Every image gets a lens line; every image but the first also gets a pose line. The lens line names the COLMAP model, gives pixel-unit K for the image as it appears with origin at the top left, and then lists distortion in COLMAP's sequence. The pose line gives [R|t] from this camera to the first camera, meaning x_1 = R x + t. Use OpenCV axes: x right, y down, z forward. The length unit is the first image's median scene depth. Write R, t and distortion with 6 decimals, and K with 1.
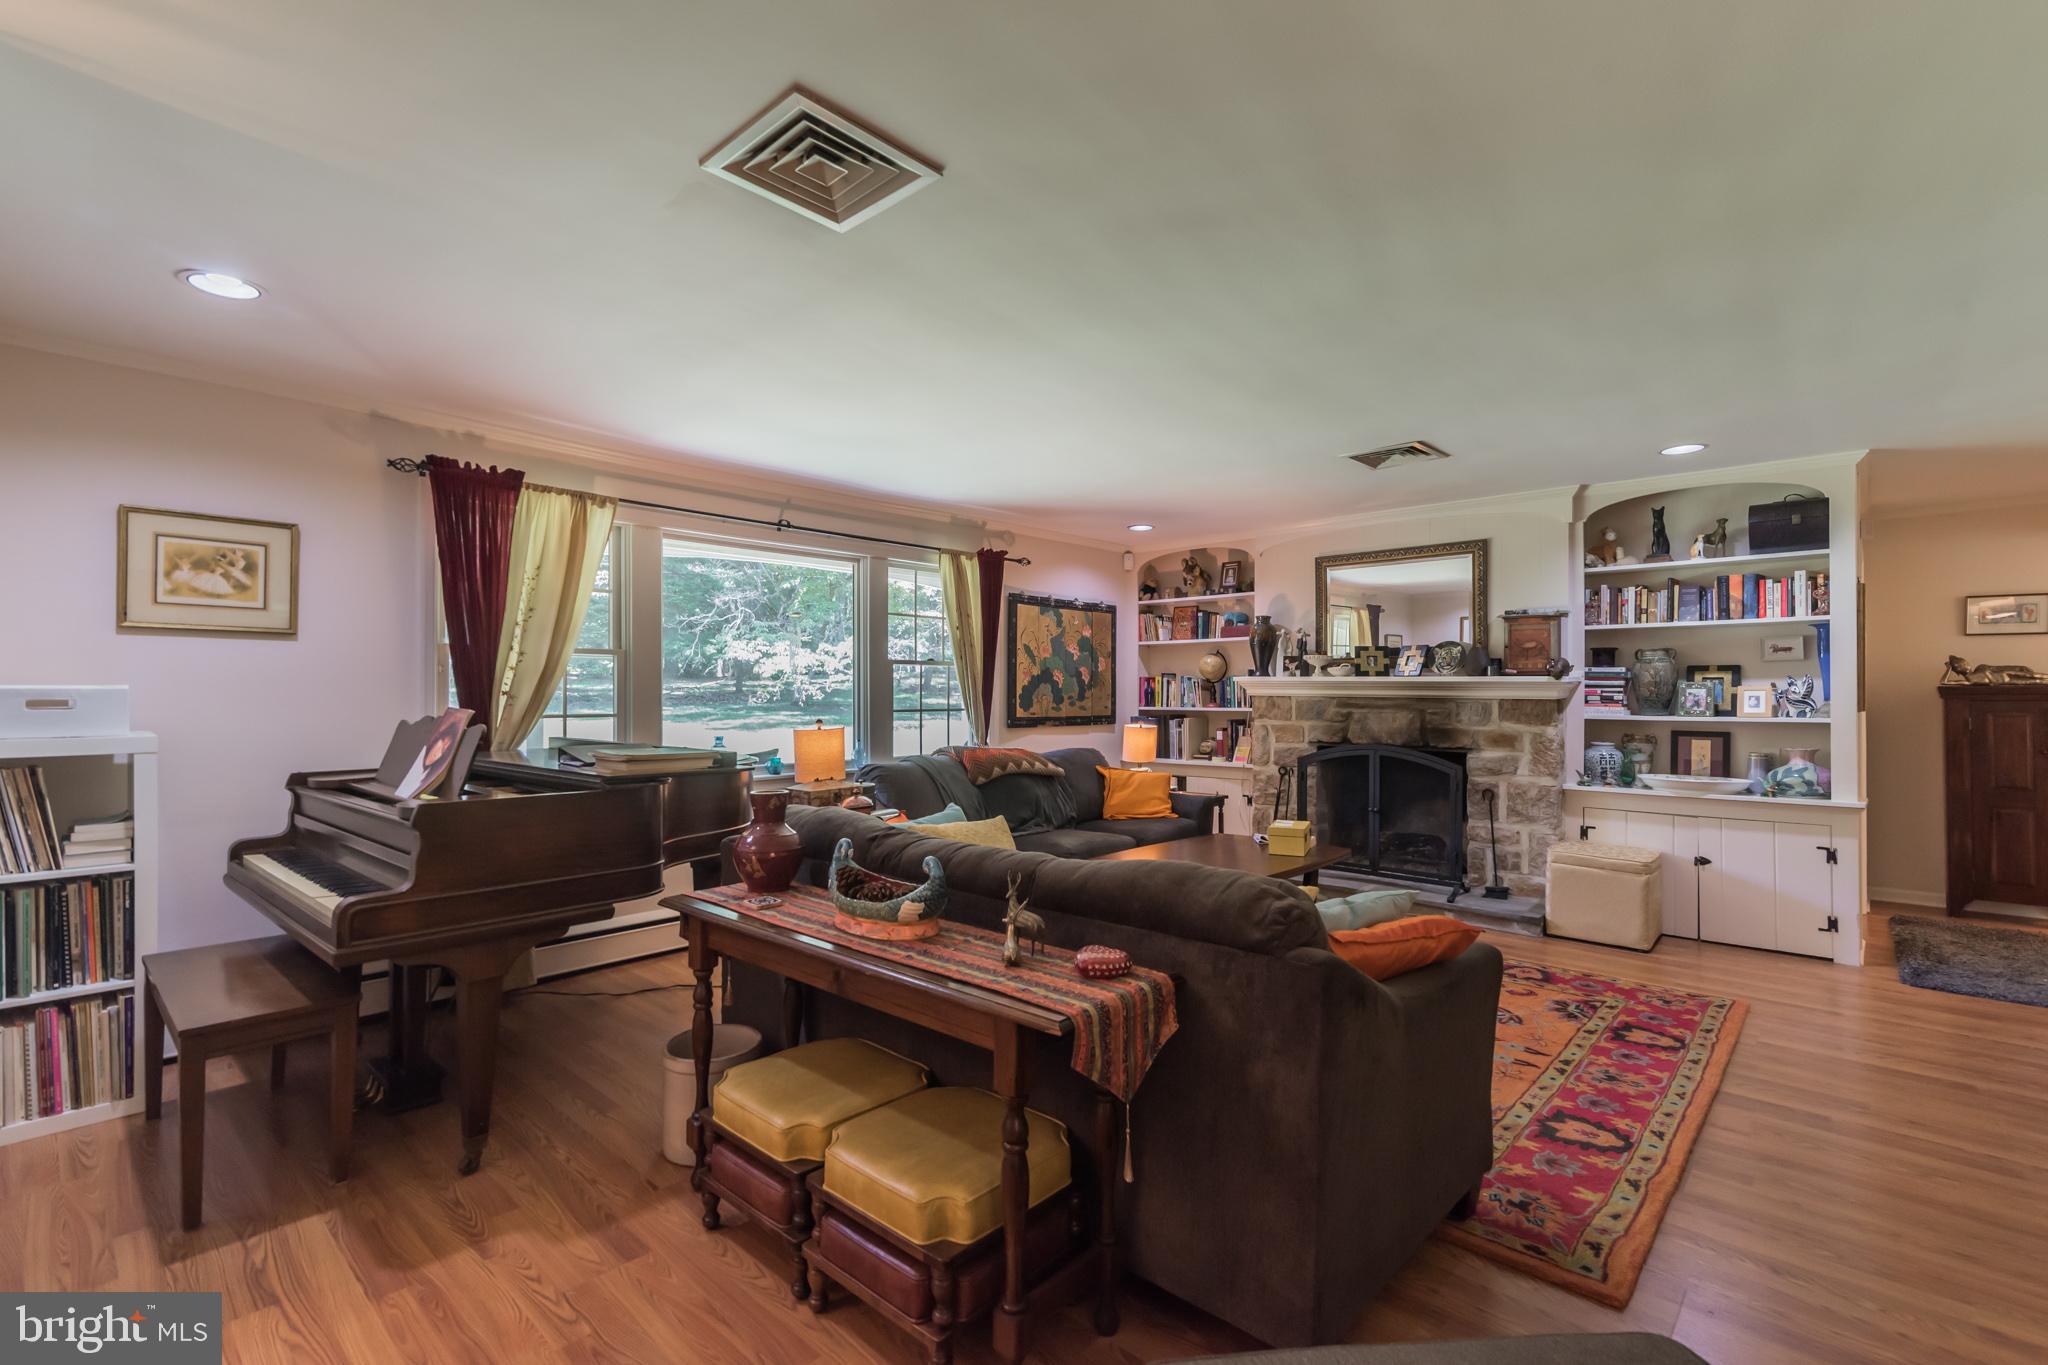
lens RADIAL K [[930.7, 0, 1024.1], [0, 930.7, 686.9], [0, 0, 1]] dist [0.002602, 0.000044]
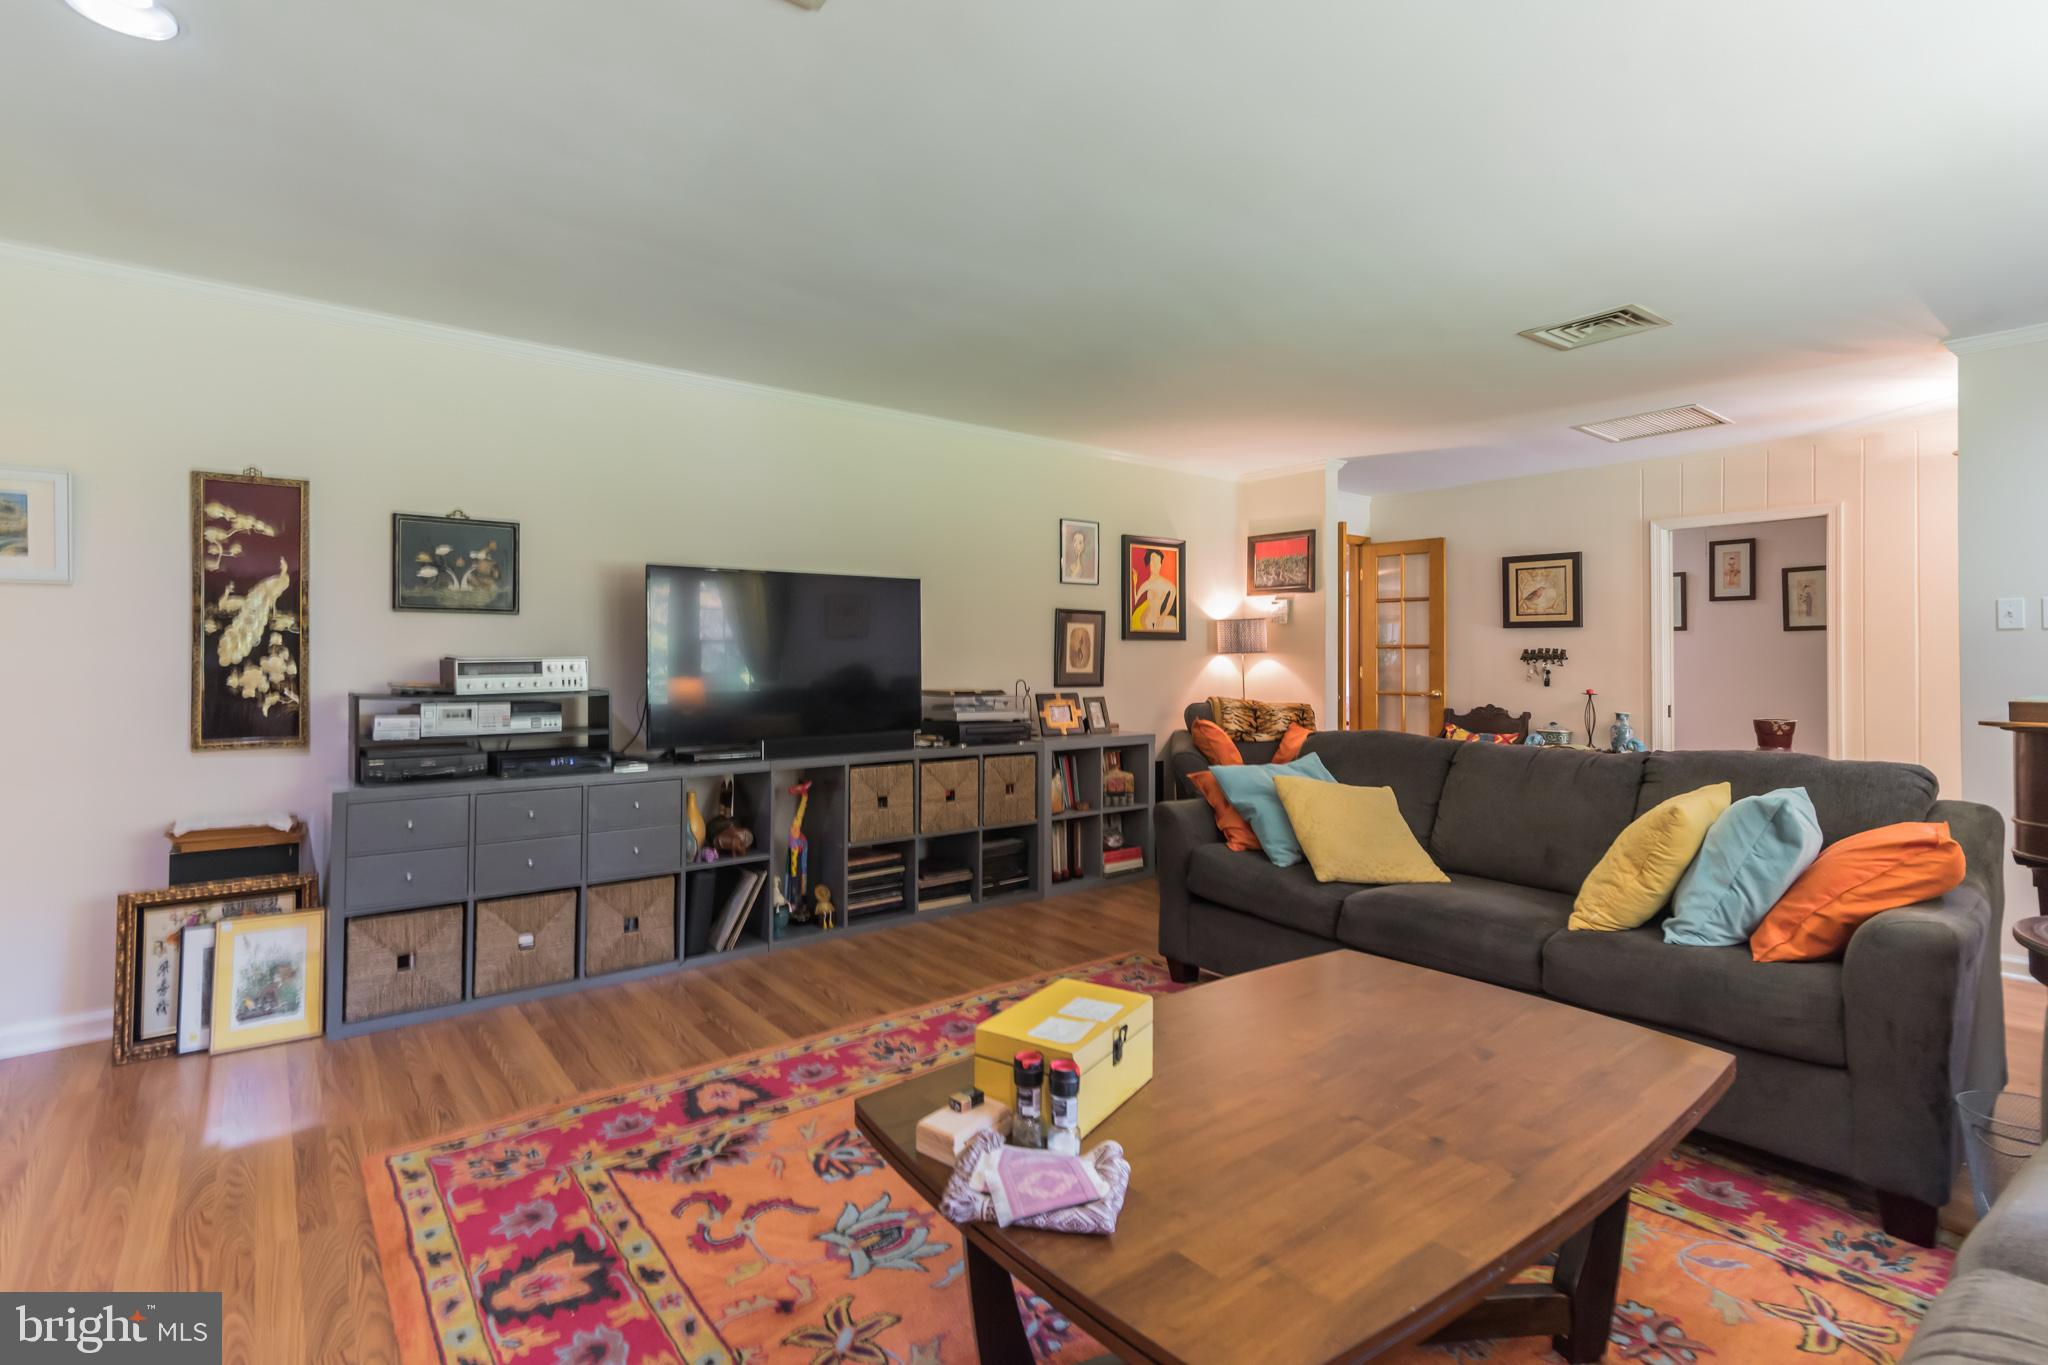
lens RADIAL K [[948.6, 0, 1016.8], [0, 948.6, 646.2], [0, 0, 1]] dist [0.001362, 0.000061]
pose [[-0.987158, 0.000753, 0.159743, 0.213565], [-0.002305, 0.999818, -0.018955, 0.025590], [-0.159728, -0.019080, -0.986977, 1.120641]]
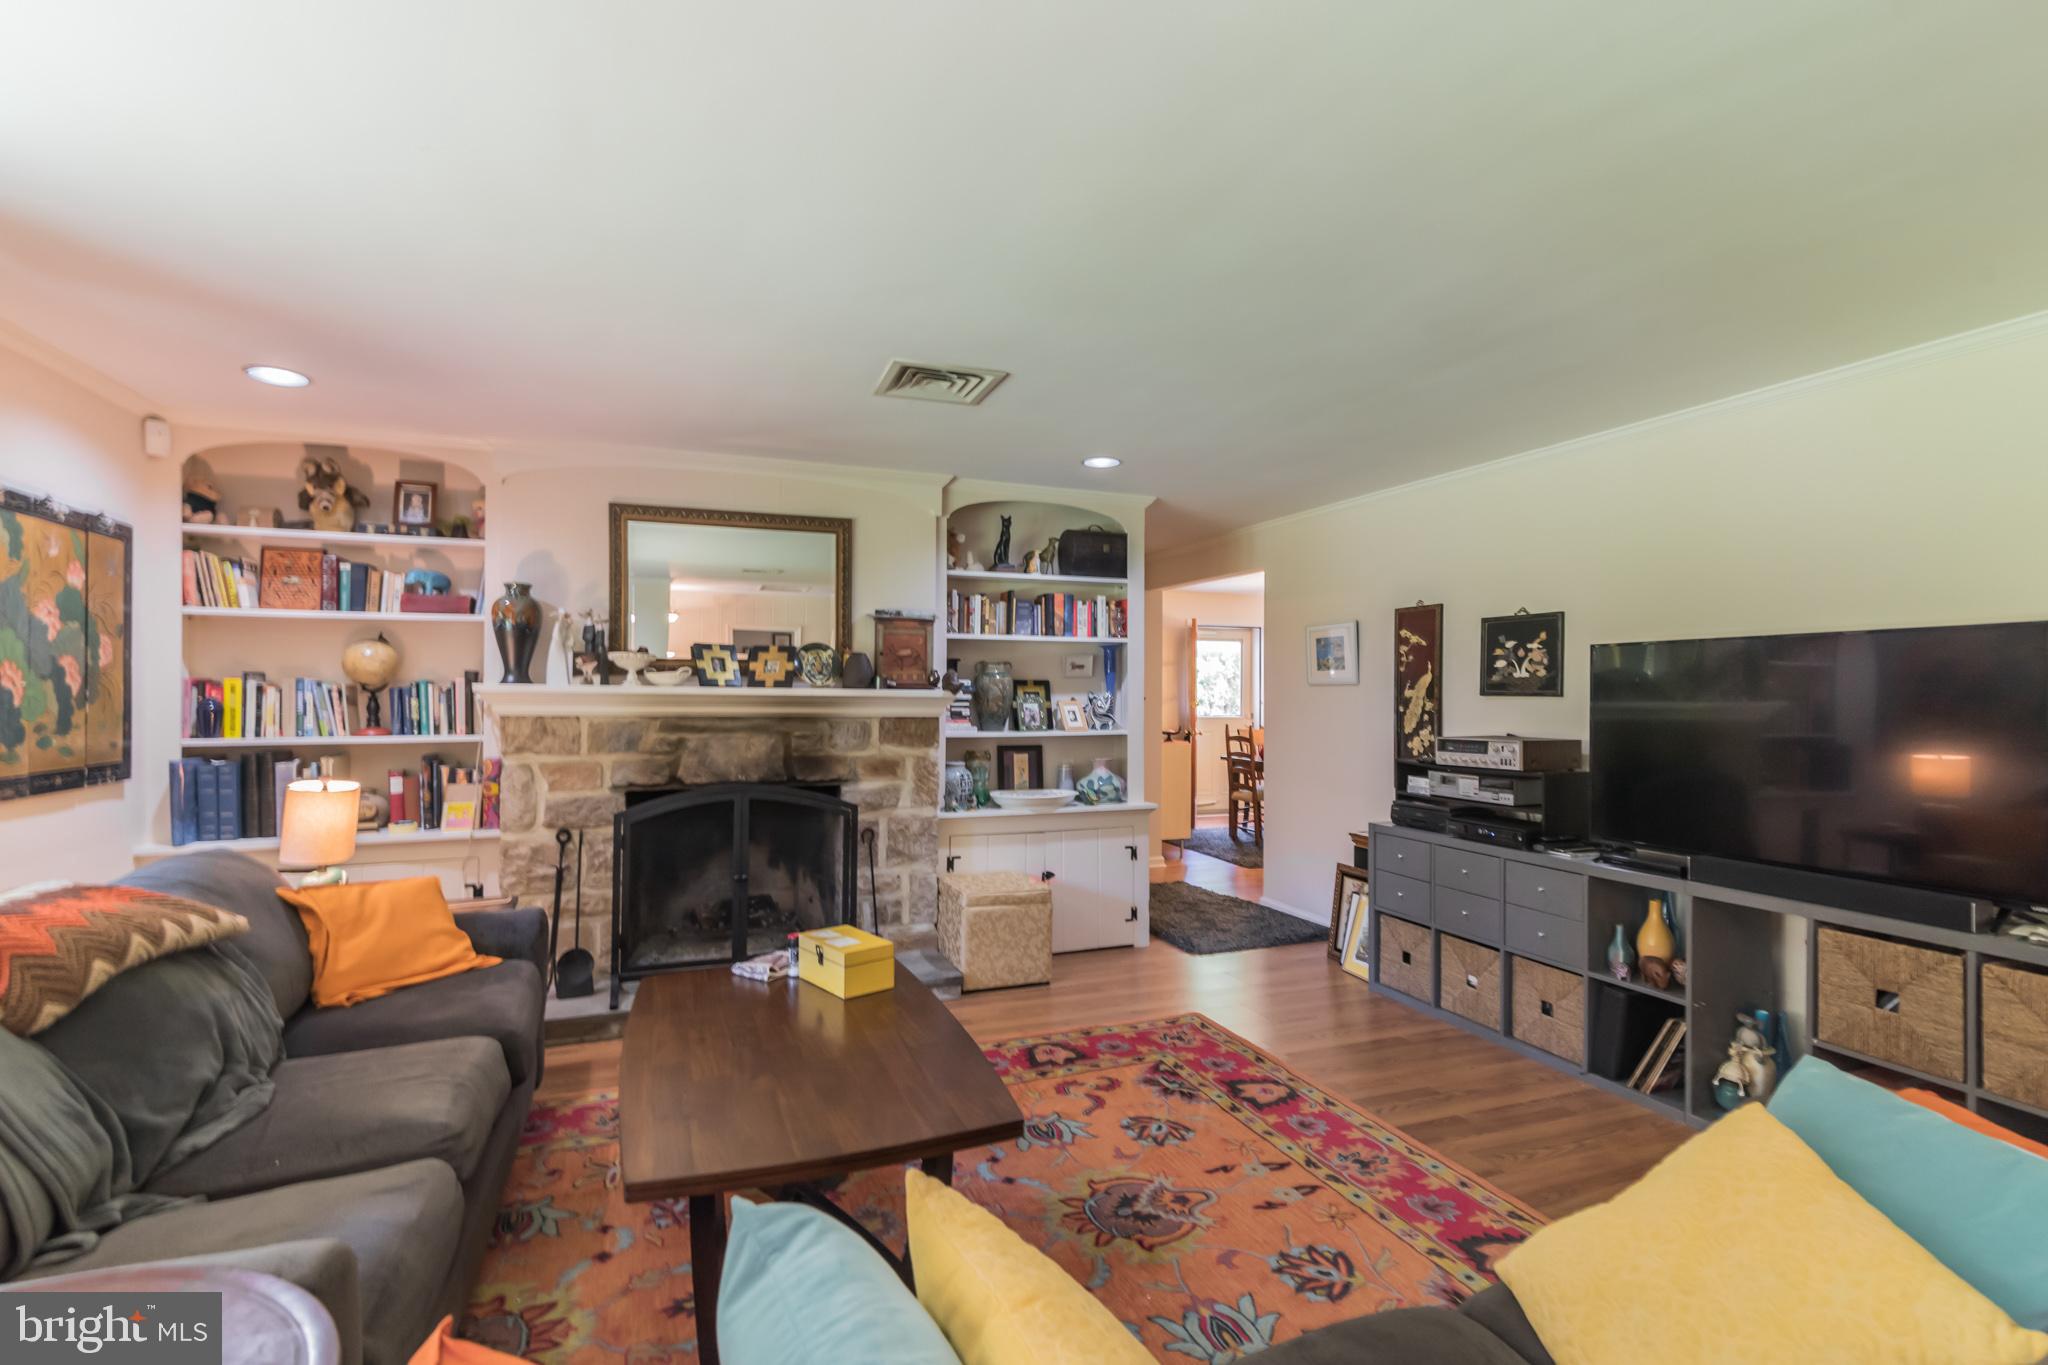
lens RADIAL K [[951.6, 0, 1024.0], [0, 951.6, 682.5], [0, 0, 1]] dist [0.016242, -0.000051]
pose [[0.438176, 0.007708, 0.898856, -0.191231], [-0.010050, 0.999943, -0.003676, -0.015715], [-0.898833, -0.007423, 0.438229, 0.527441]]
